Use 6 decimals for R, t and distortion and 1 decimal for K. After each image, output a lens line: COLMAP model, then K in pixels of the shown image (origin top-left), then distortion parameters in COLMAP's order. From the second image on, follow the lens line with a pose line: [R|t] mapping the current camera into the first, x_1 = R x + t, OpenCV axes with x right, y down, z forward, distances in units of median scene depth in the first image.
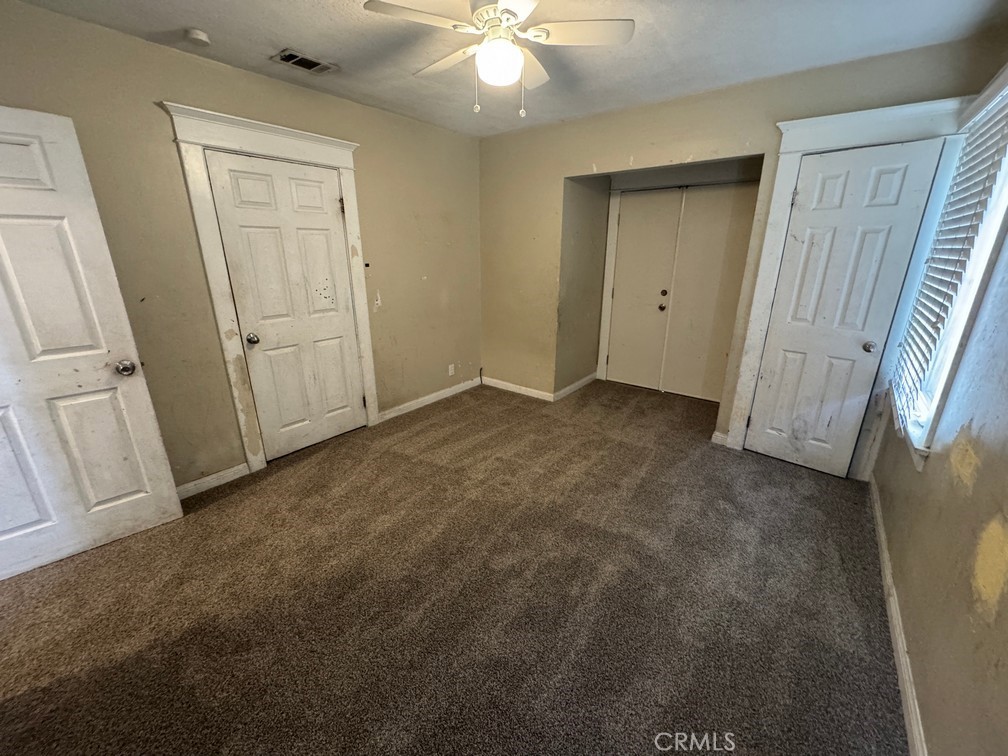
lens RADIAL K [[402.4, 0, 503.2], [0, 402.4, 377.1], [0, 0, 1]] dist [-0.003005, 0.000223]
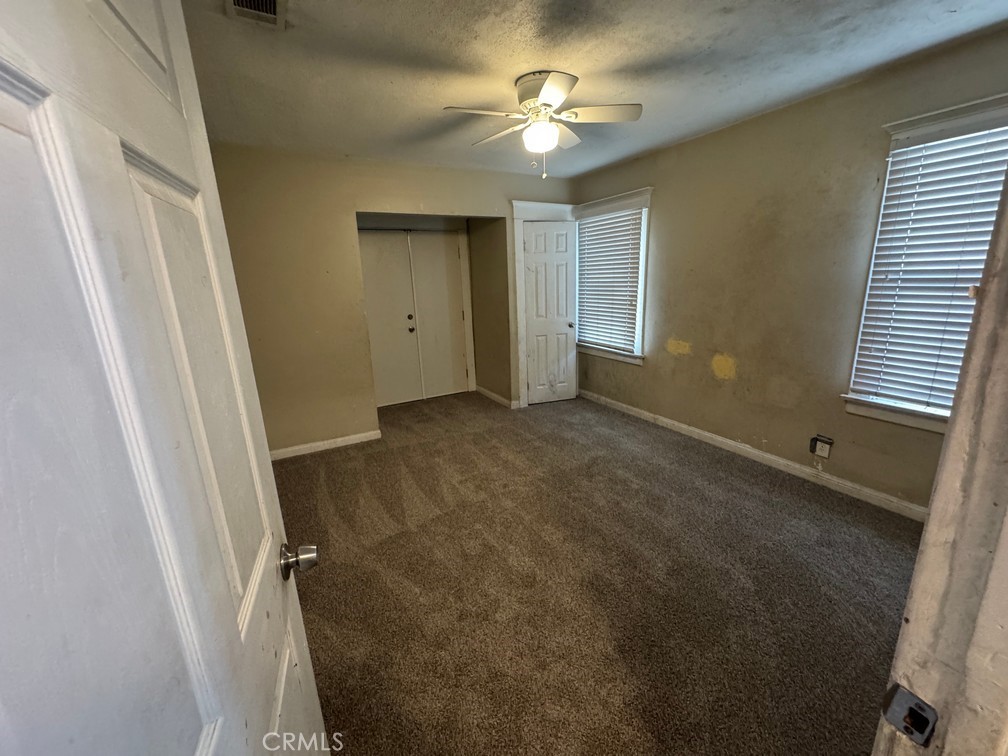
lens RADIAL K [[403.5, 0, 504.0], [0, 403.5, 378.0], [0, 0, 1]] dist [-0.000550, 0.000121]
pose [[0.398389, -0.236744, 0.886137, -0.833771], [0.312469, 0.943356, 0.111550, -0.127401], [-0.862351, 0.232450, 0.449798, 0.402954]]
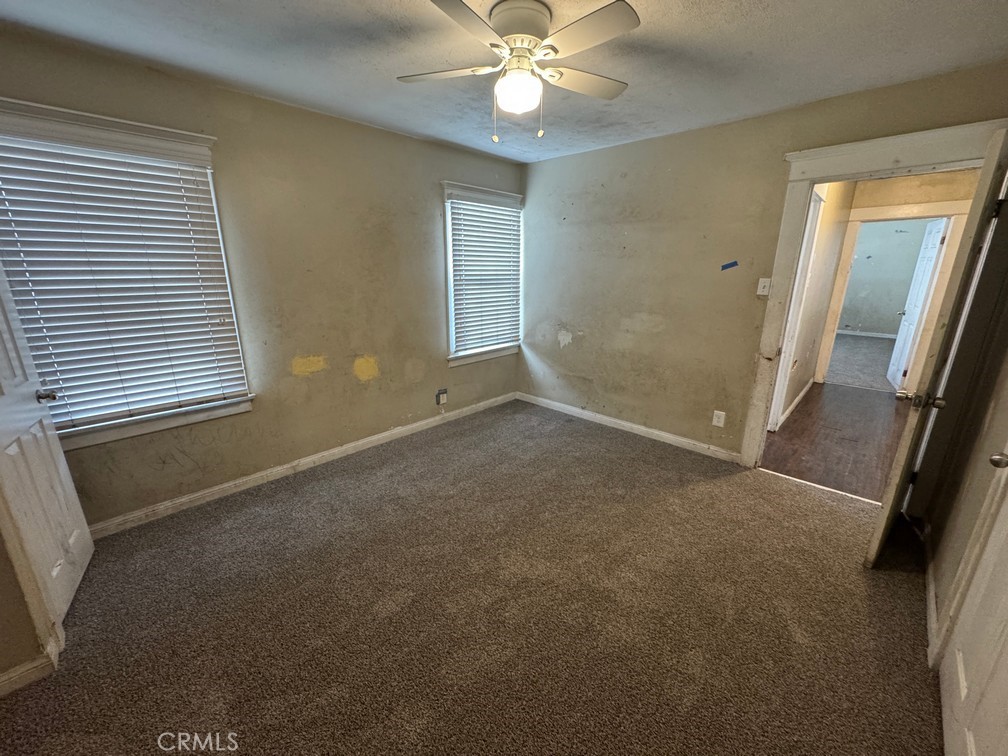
lens RADIAL K [[402.4, 0, 503.2], [0, 402.4, 377.1], [0, 0, 1]] dist [-0.003005, 0.000223]
pose [[-0.994204, -0.030639, 0.103055, -0.056684], [0.030682, 0.837820, 0.545084, -0.427934], [-0.103042, 0.545087, -0.832023, 1.308340]]
